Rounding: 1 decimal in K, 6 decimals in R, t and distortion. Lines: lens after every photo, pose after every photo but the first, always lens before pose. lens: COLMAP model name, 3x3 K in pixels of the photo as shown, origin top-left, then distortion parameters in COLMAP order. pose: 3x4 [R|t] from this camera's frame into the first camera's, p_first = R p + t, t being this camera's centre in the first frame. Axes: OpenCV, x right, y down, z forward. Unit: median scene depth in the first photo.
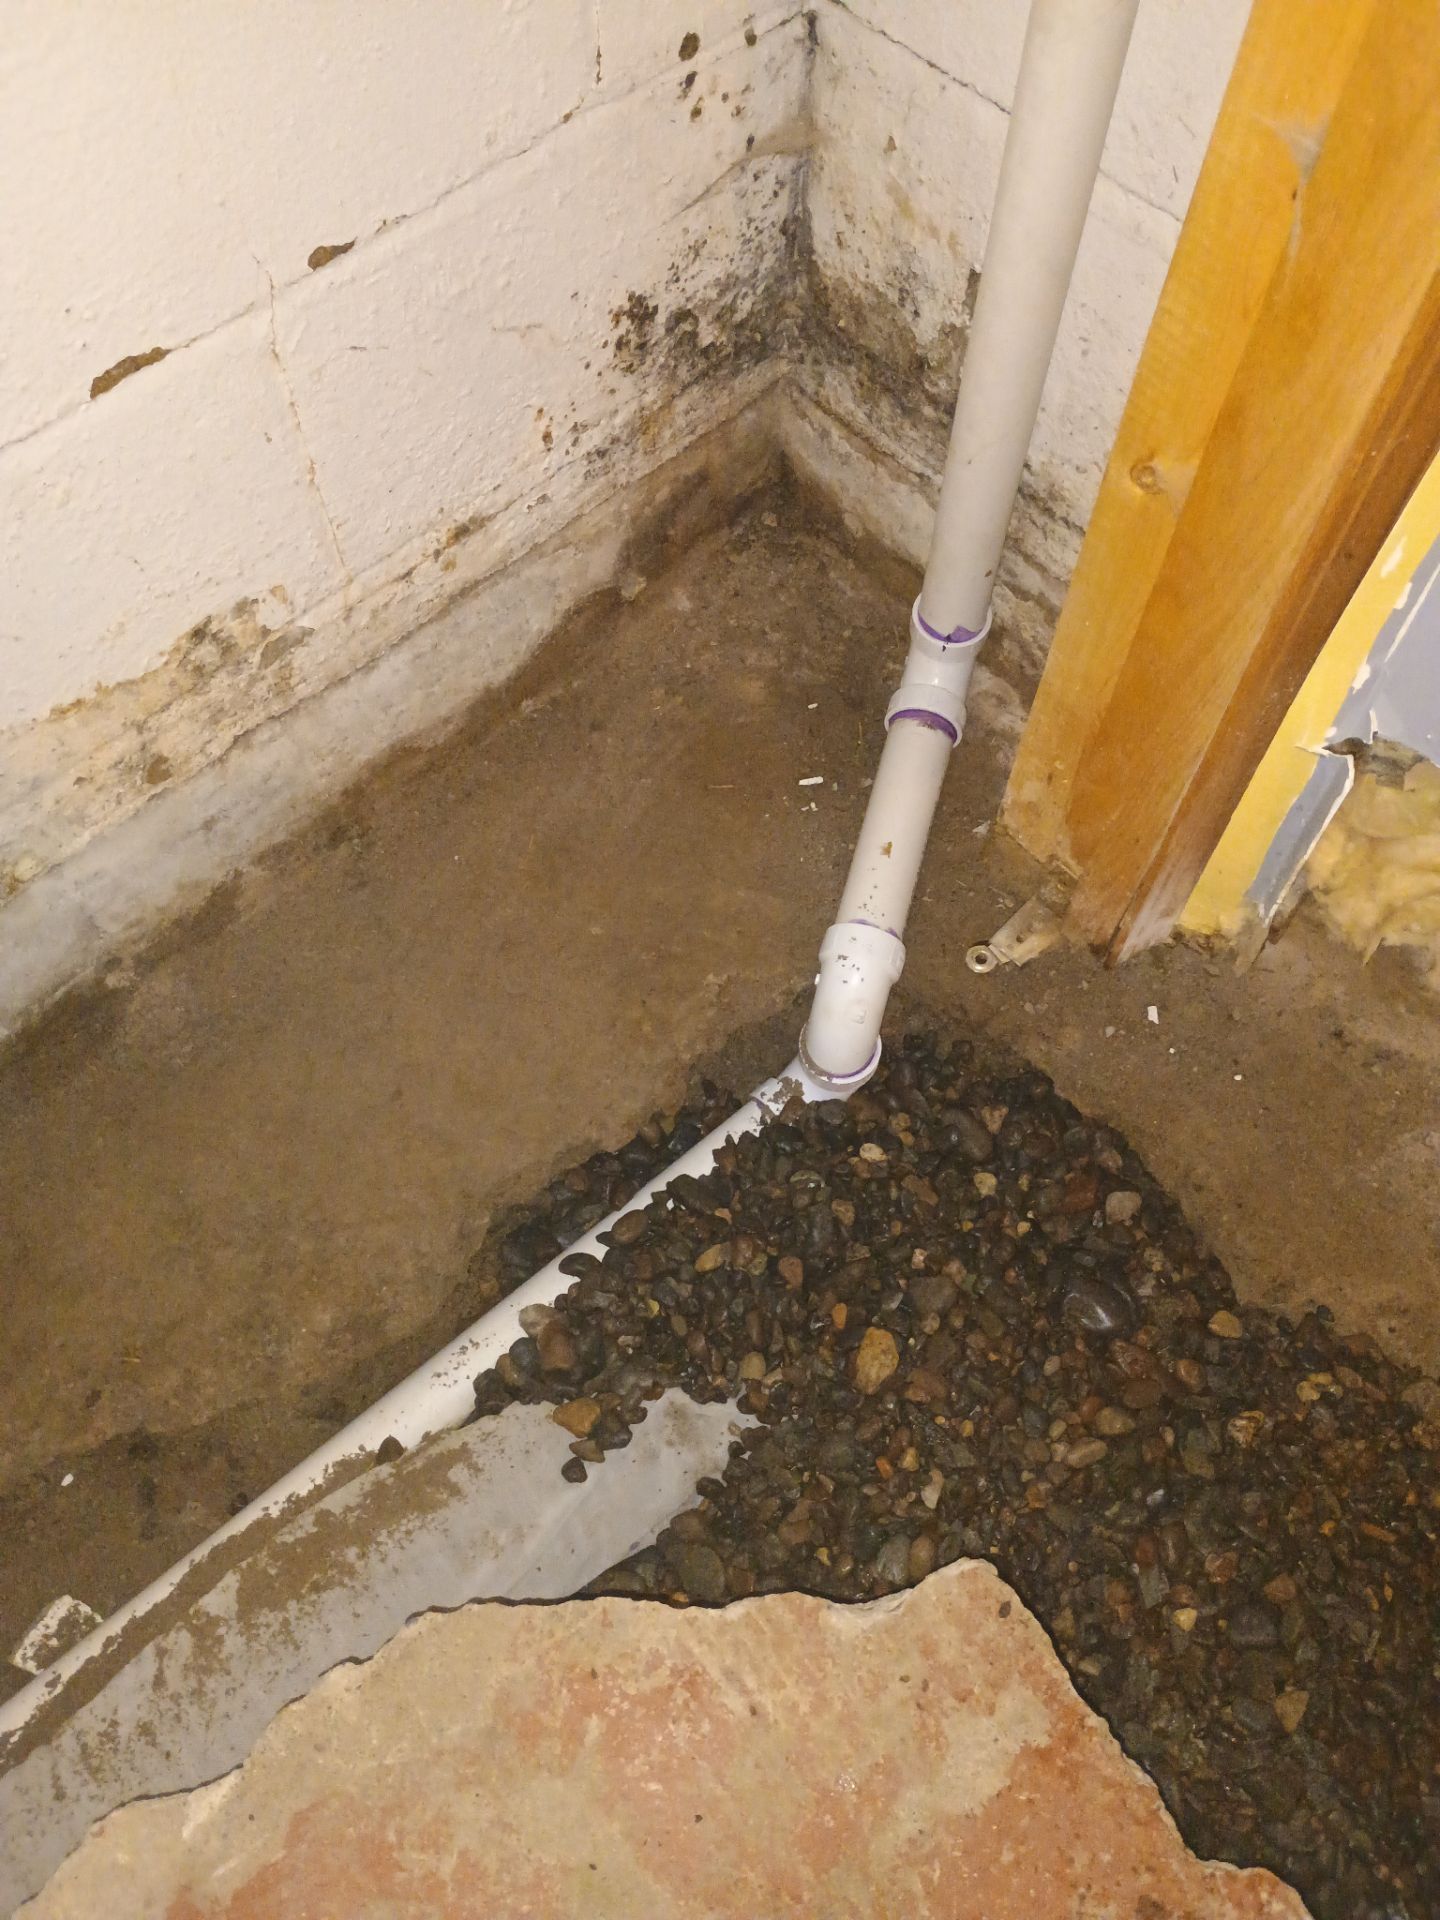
lens RADIAL K [[1652.0, 0, 726.3], [0, 1652.0, 959.6], [0, 0, 1]] dist [0.057749, -0.076685]
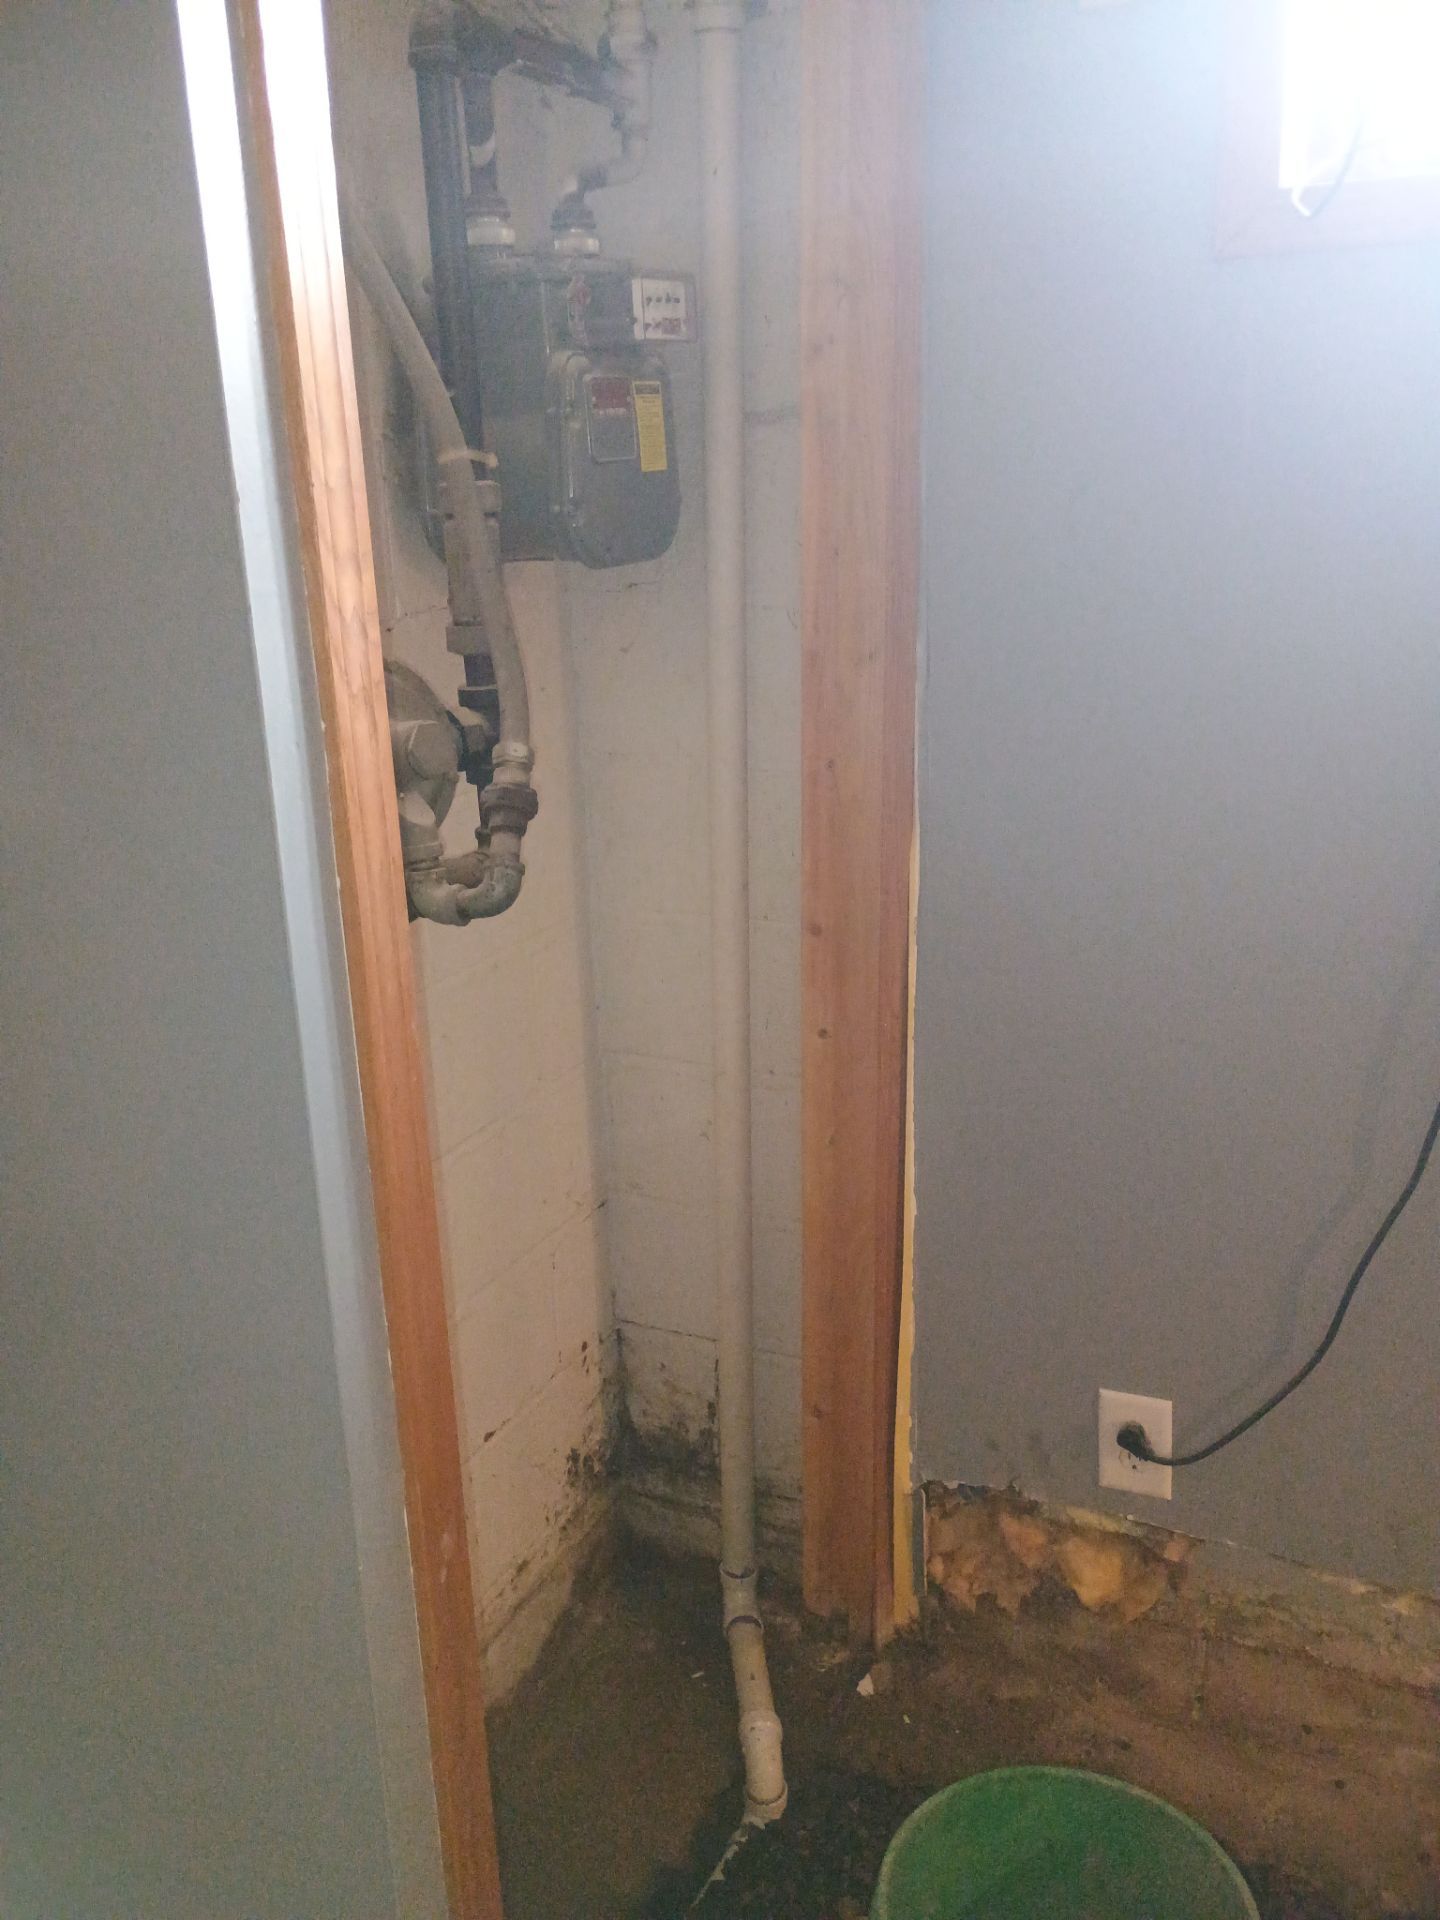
lens RADIAL K [[1652.0, 0, 719.5], [0, 1652.0, 971.2], [0, 0, 1]] dist [0.057749, -0.076685]
pose [[0.931267, -0.140245, 0.336263, -0.524432], [0.338273, 0.675638, -0.655045, 0.698906], [-0.135325, 0.723771, 0.676641, -1.019450]]
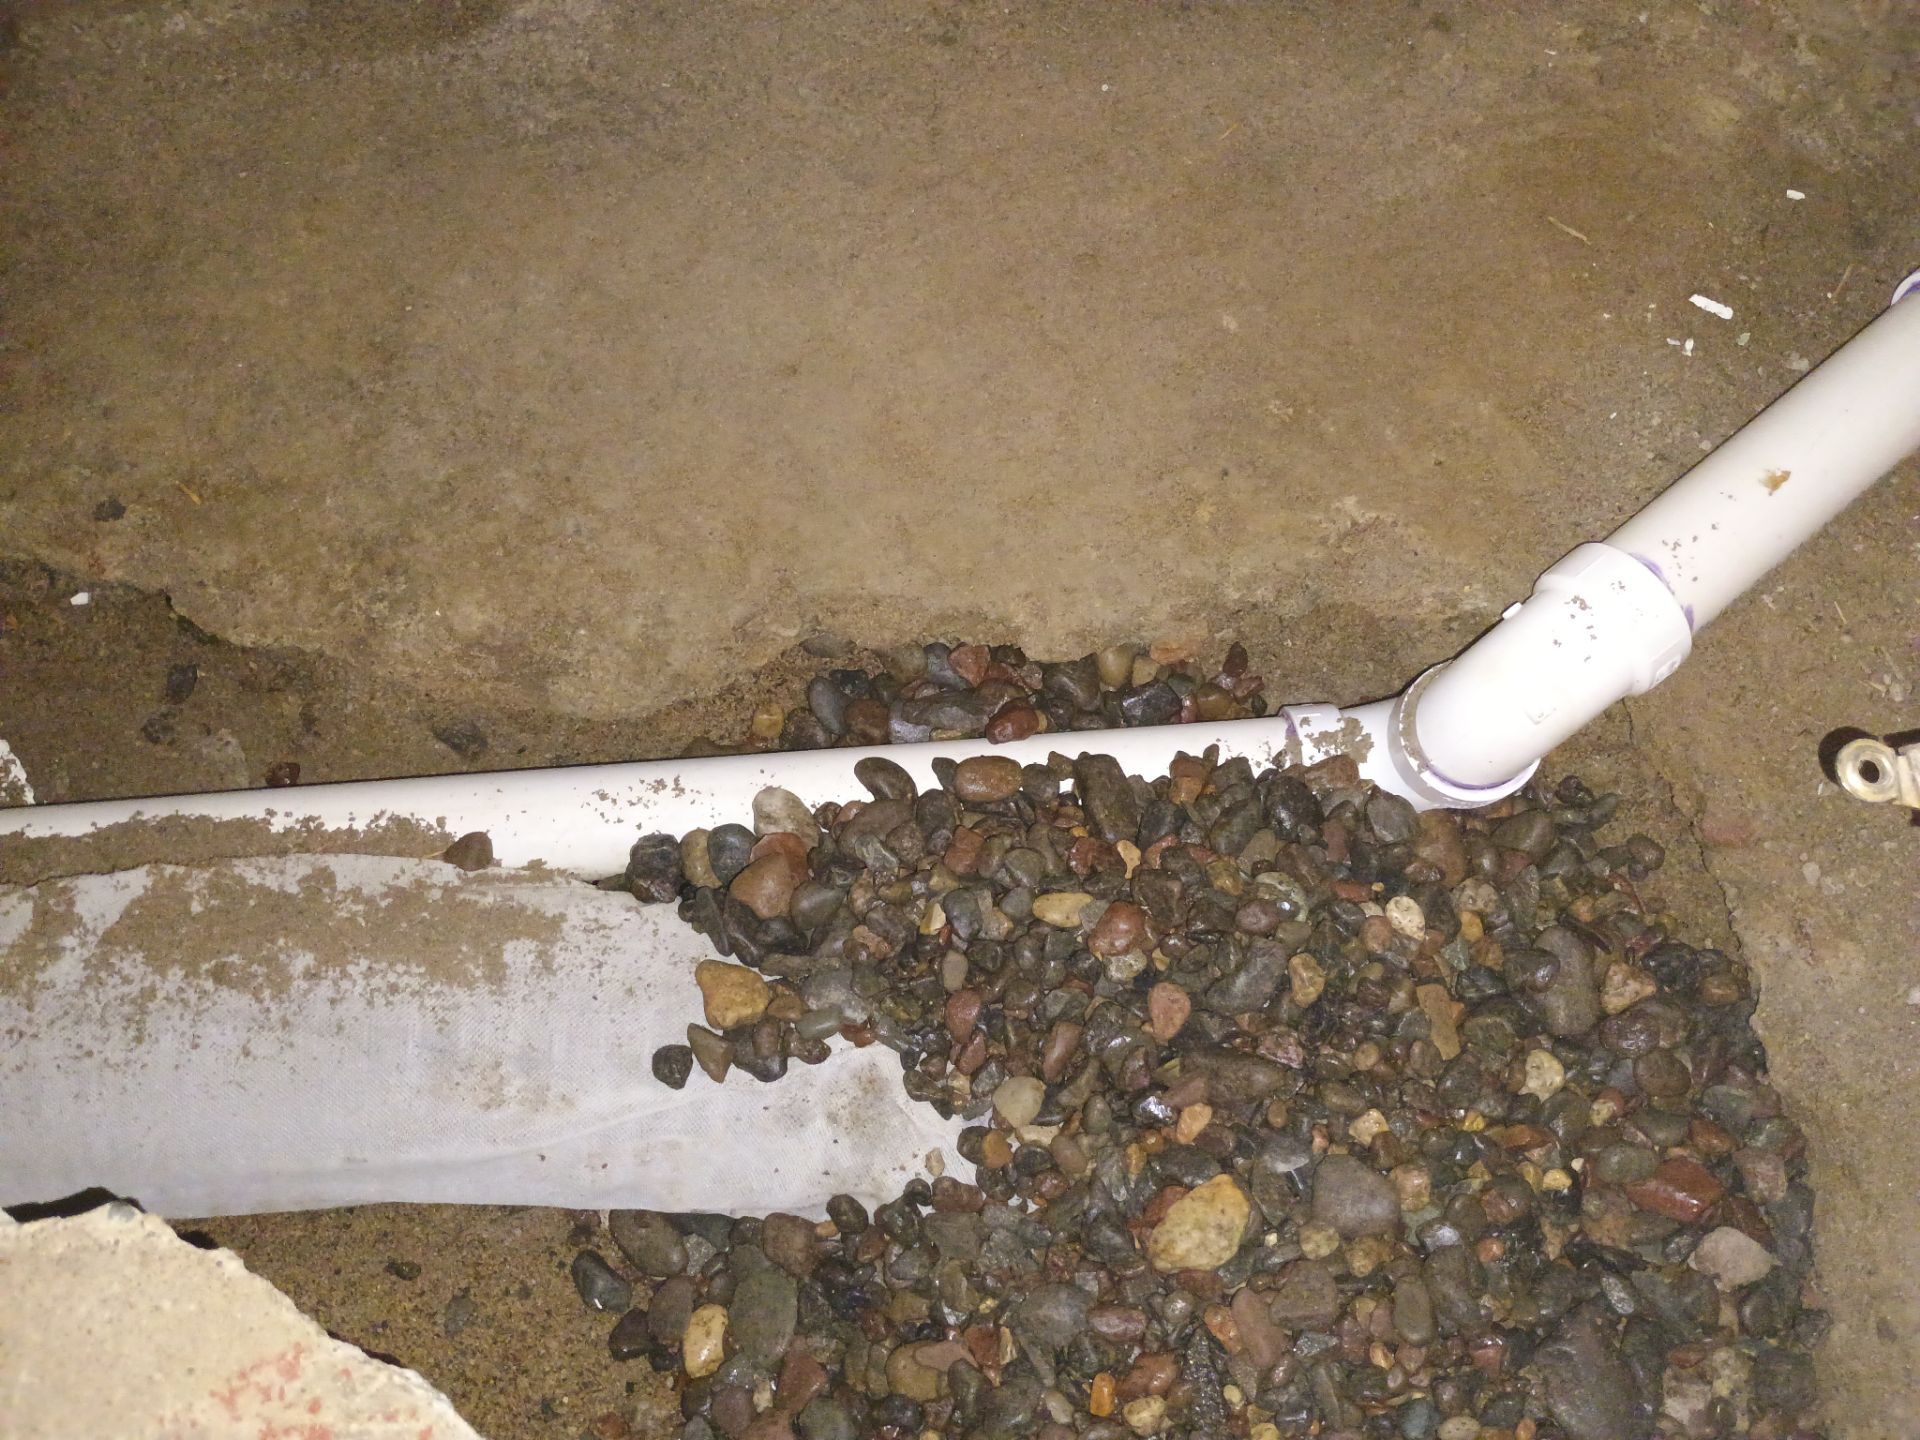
lens RADIAL K [[1652.0, 0, 969.5], [0, 1652.0, 742.1], [0, 0, 1]] dist [0.057749, -0.076685]
pose [[0.811764, 0.572022, -0.117597, -0.001525], [-0.539994, 0.811914, 0.221818, 0.023733], [0.222363, -0.116562, 0.967971, 0.444524]]
